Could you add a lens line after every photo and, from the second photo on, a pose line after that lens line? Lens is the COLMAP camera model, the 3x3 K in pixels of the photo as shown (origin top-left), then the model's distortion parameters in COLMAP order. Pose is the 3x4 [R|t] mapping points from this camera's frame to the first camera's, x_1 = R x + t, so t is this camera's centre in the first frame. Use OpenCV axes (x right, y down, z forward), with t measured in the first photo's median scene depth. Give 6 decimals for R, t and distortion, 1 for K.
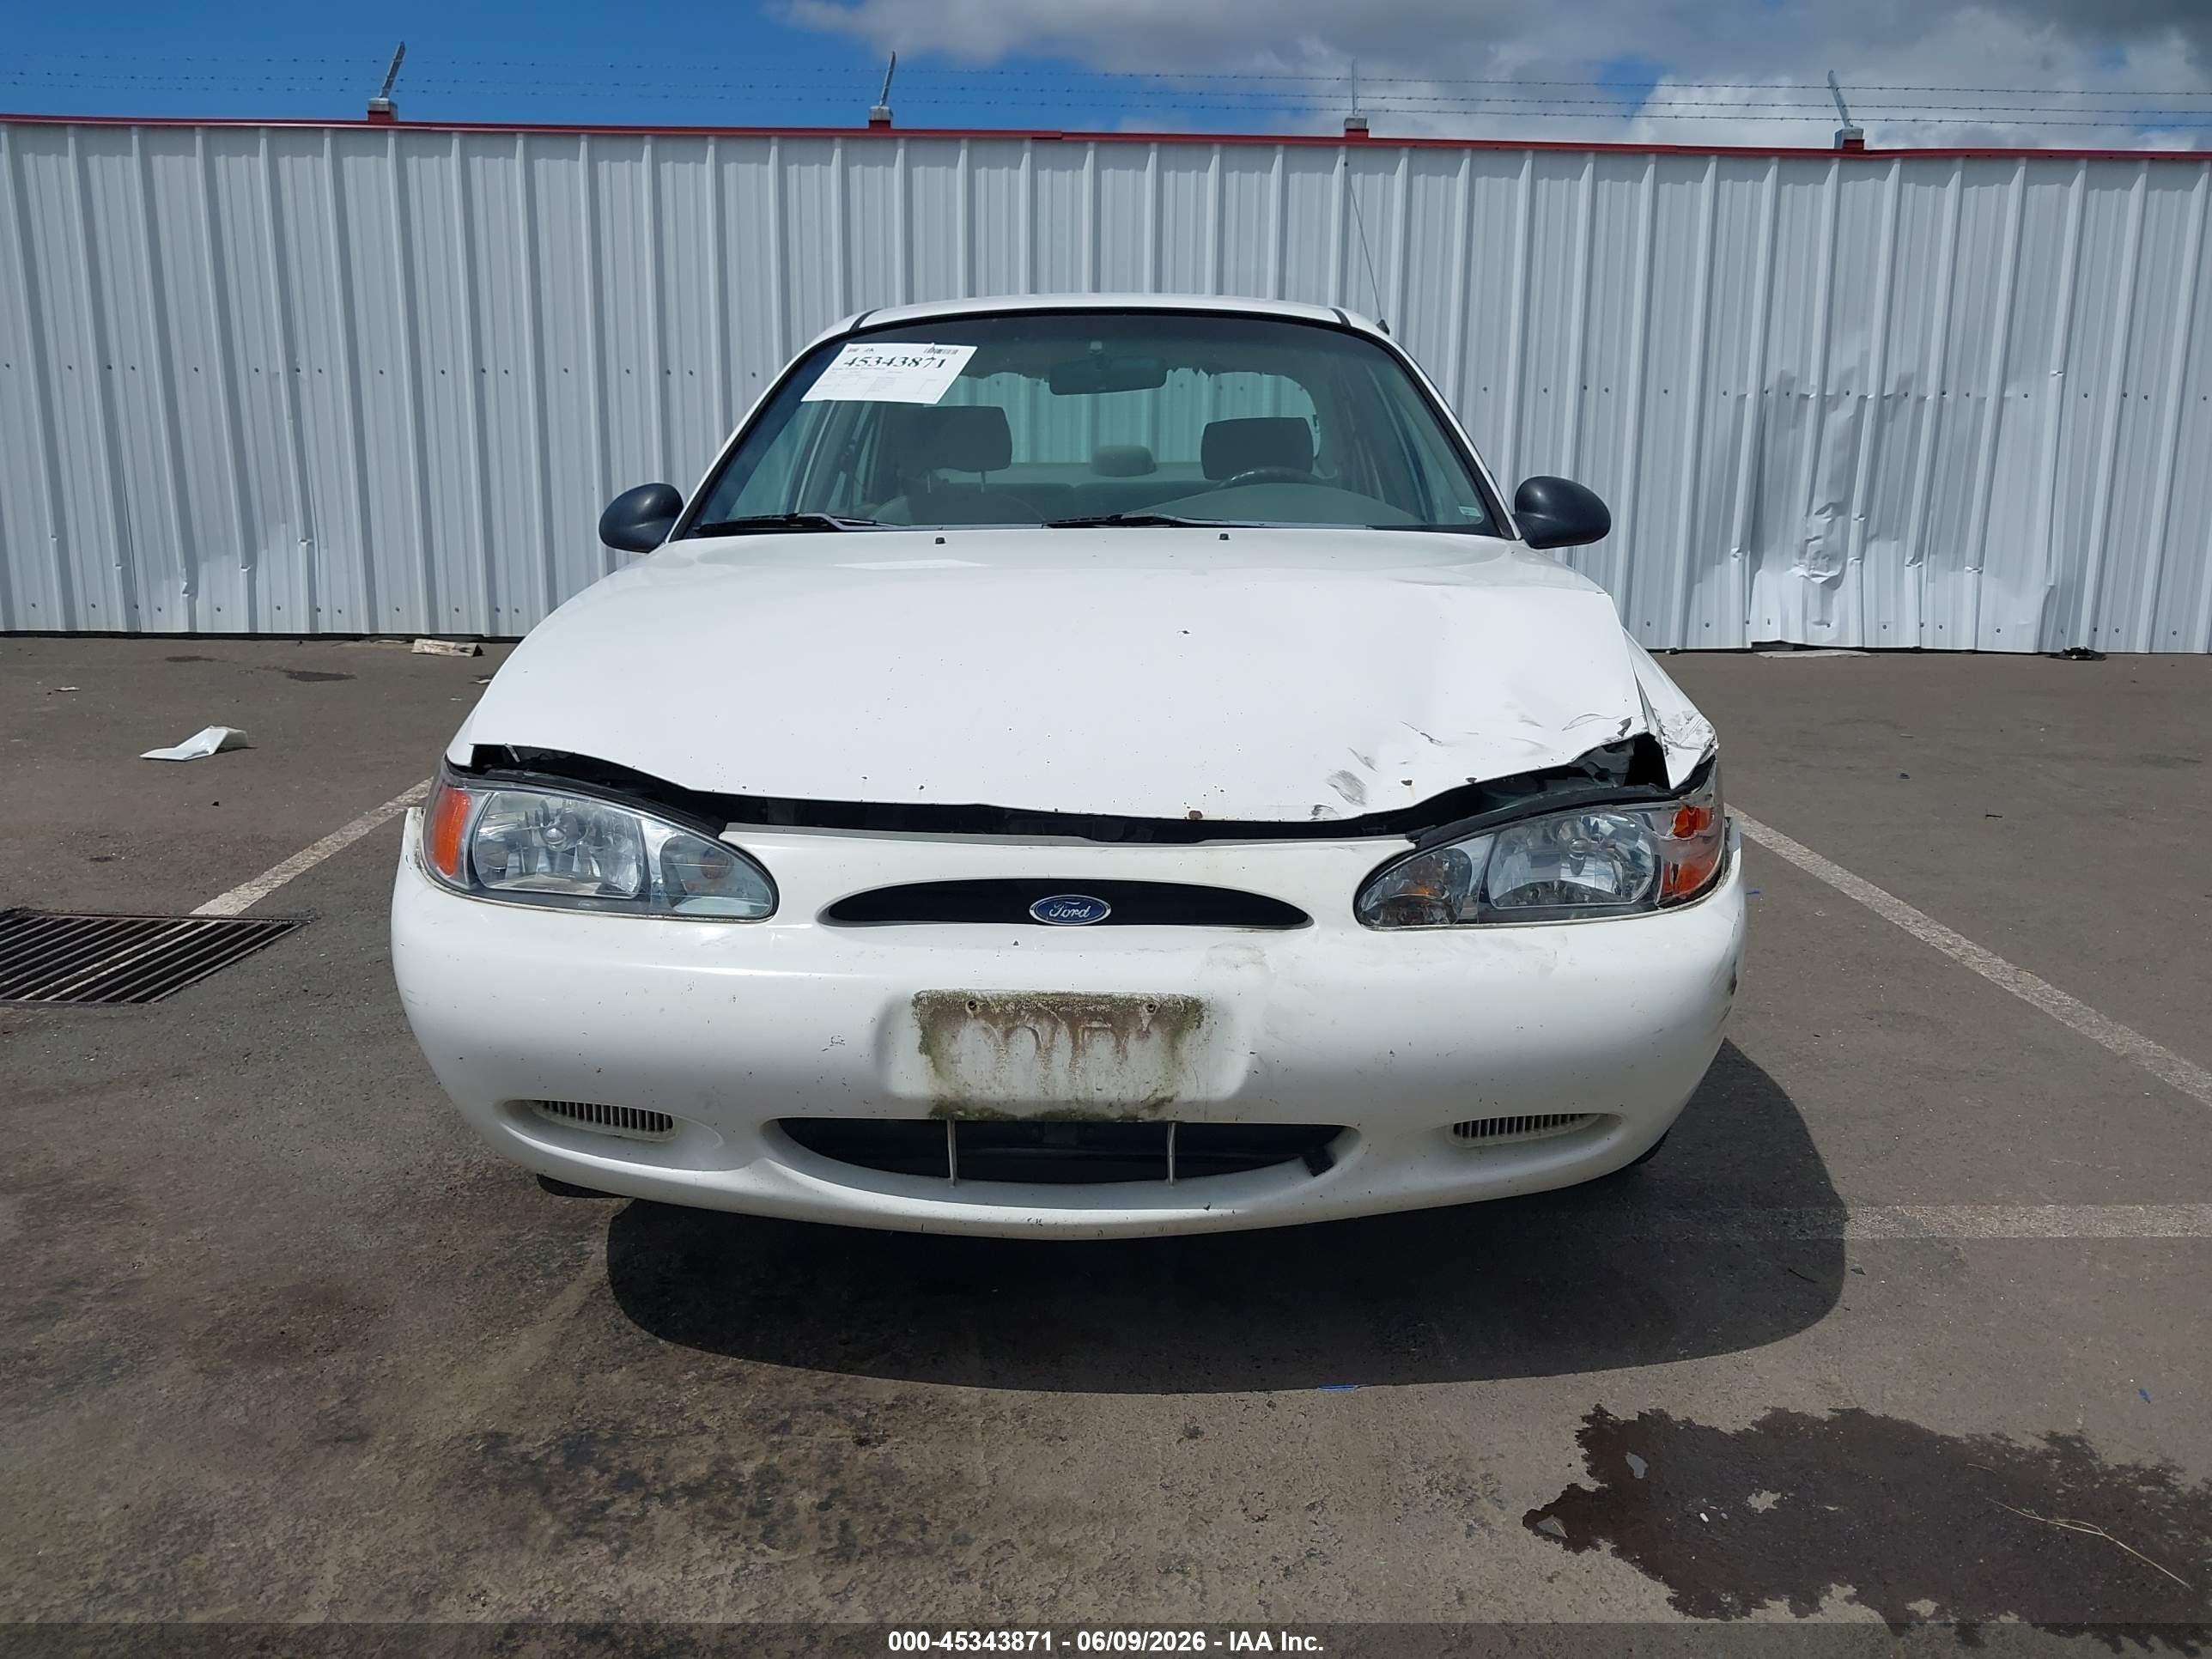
lens RADIAL K [[1745.6, 0, 1111.9], [0, 1745.6, 798.3], [0, 0, 1]] dist [-0.008674, 0.007372]
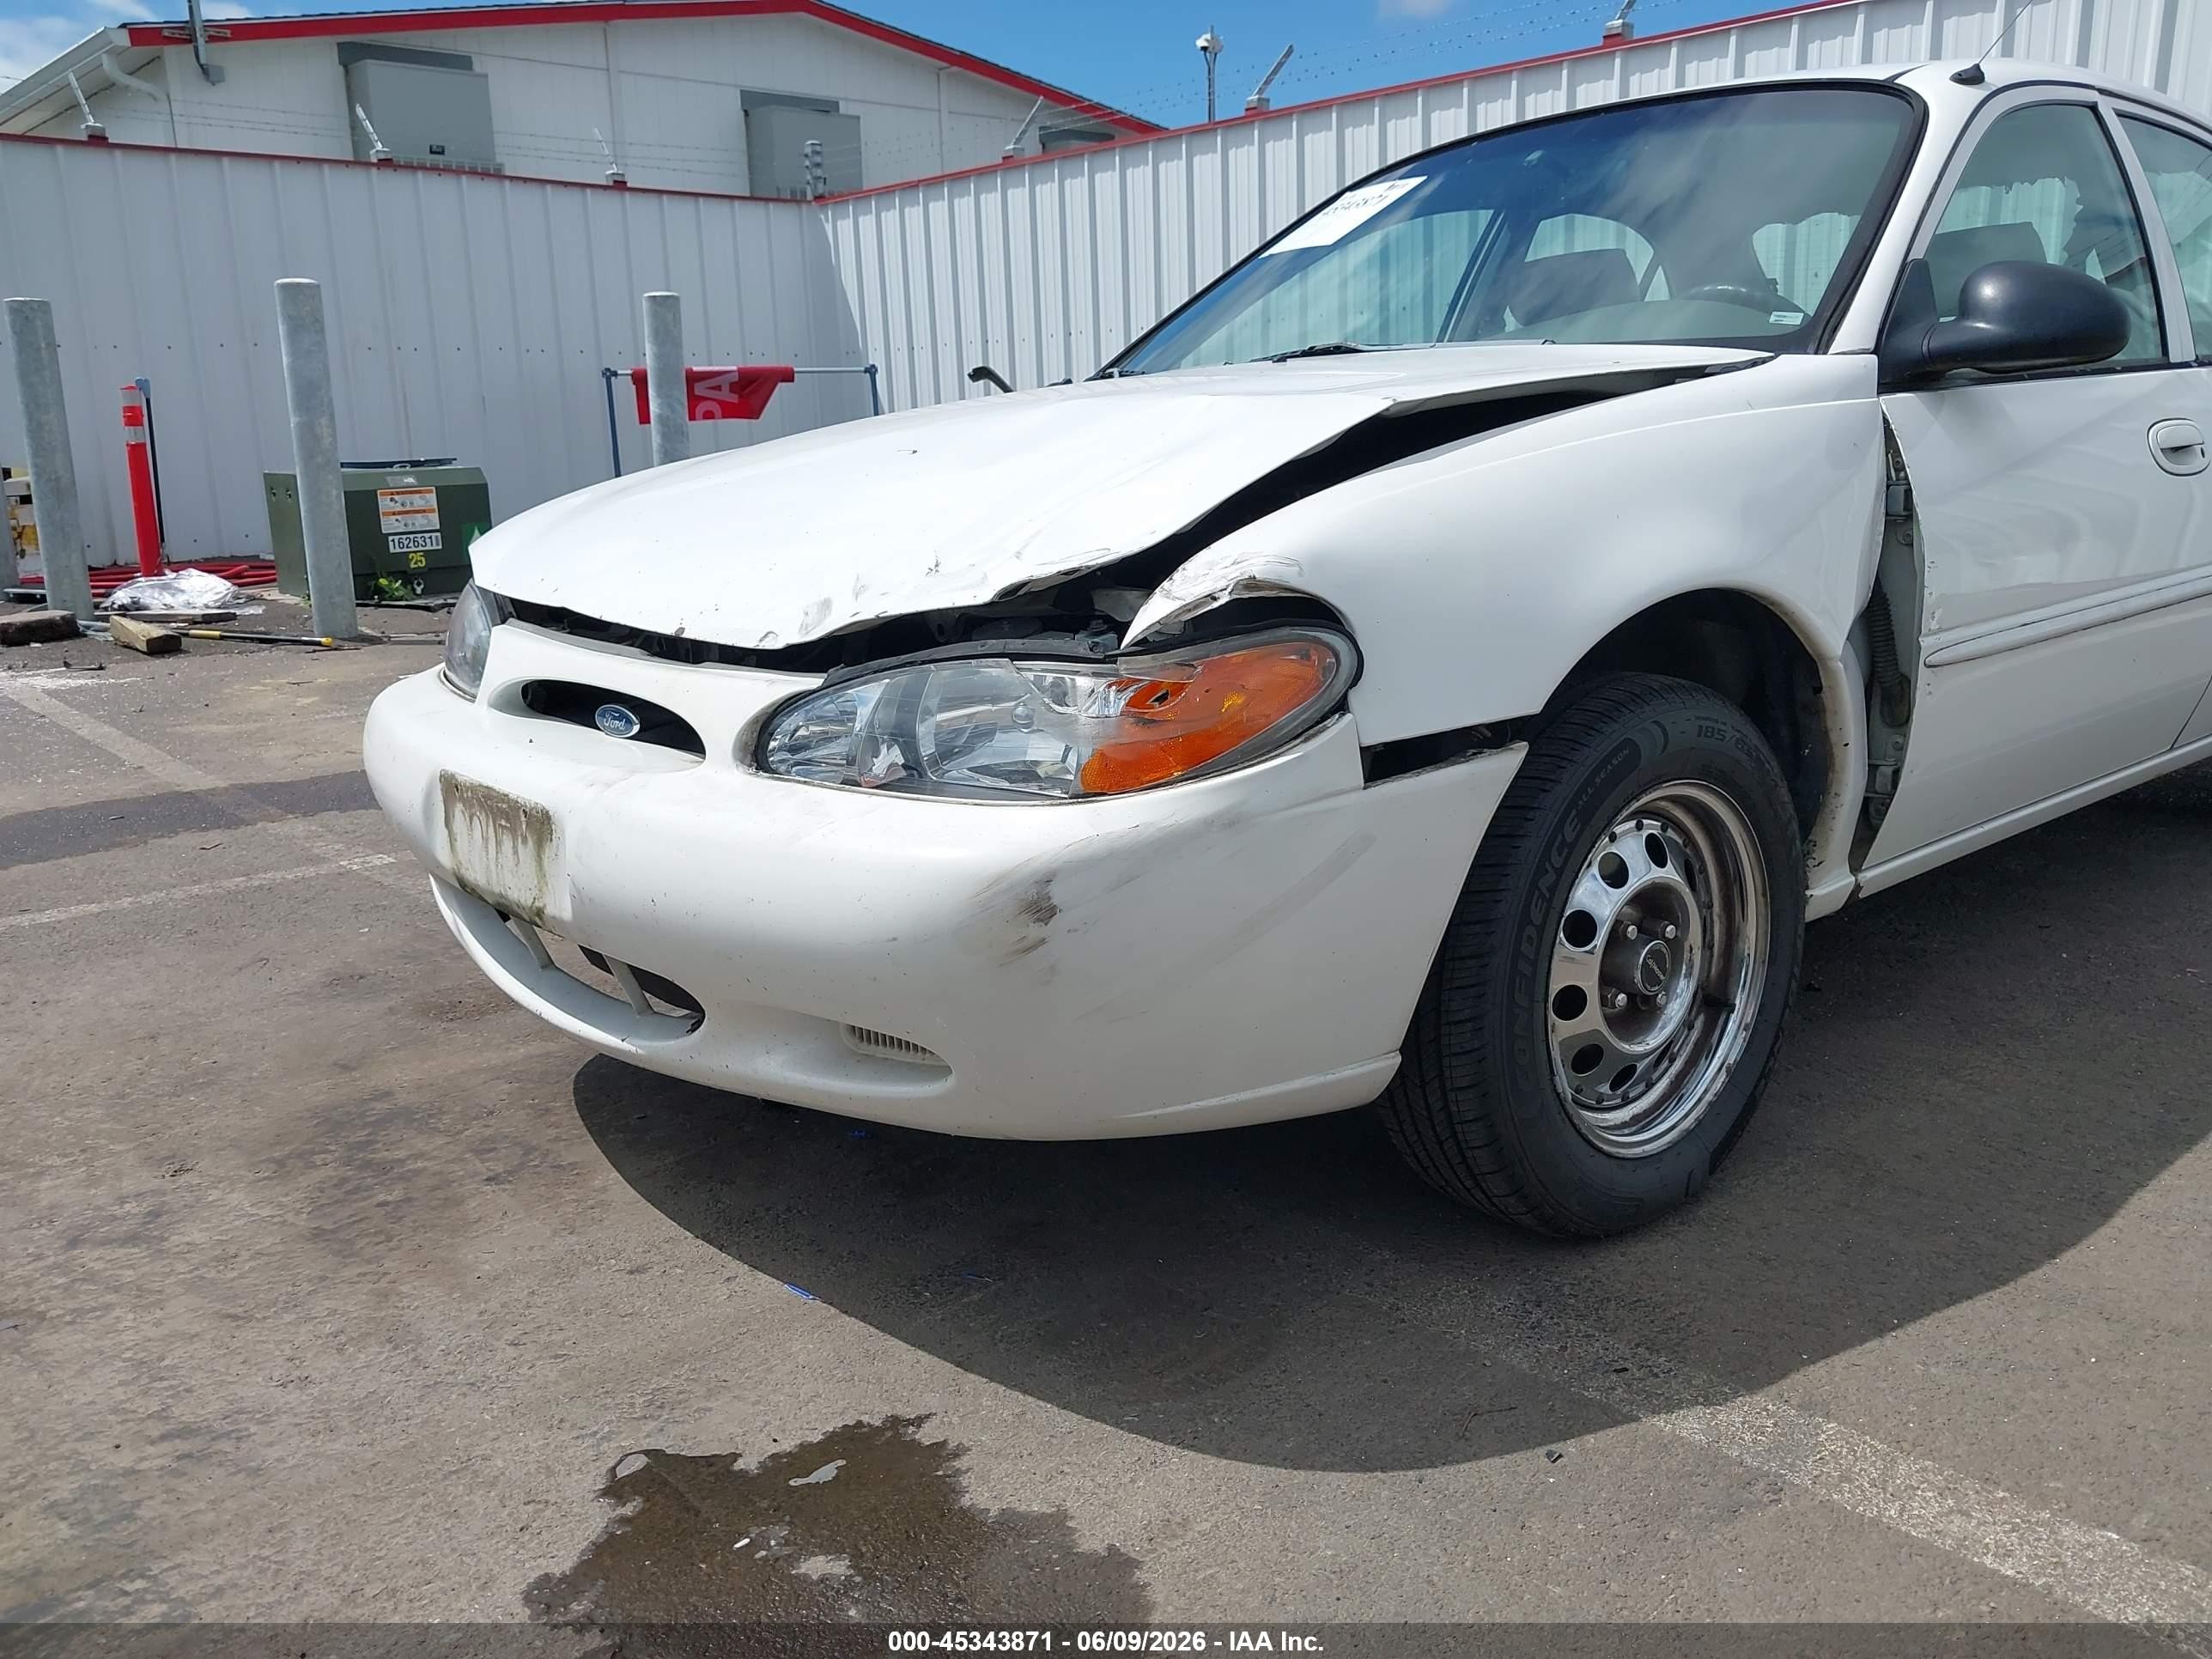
lens RADIAL K [[1755.4, 0, 1122.2], [0, 1755.4, 829.7], [0, 0, 1]] dist [0.006145, -0.007478]
pose [[0.666451, 0.142442, -0.731815, 0.854170], [-0.100302, 0.989786, 0.101312, -0.004689], [0.738771, 0.005883, 0.673931, 0.506509]]
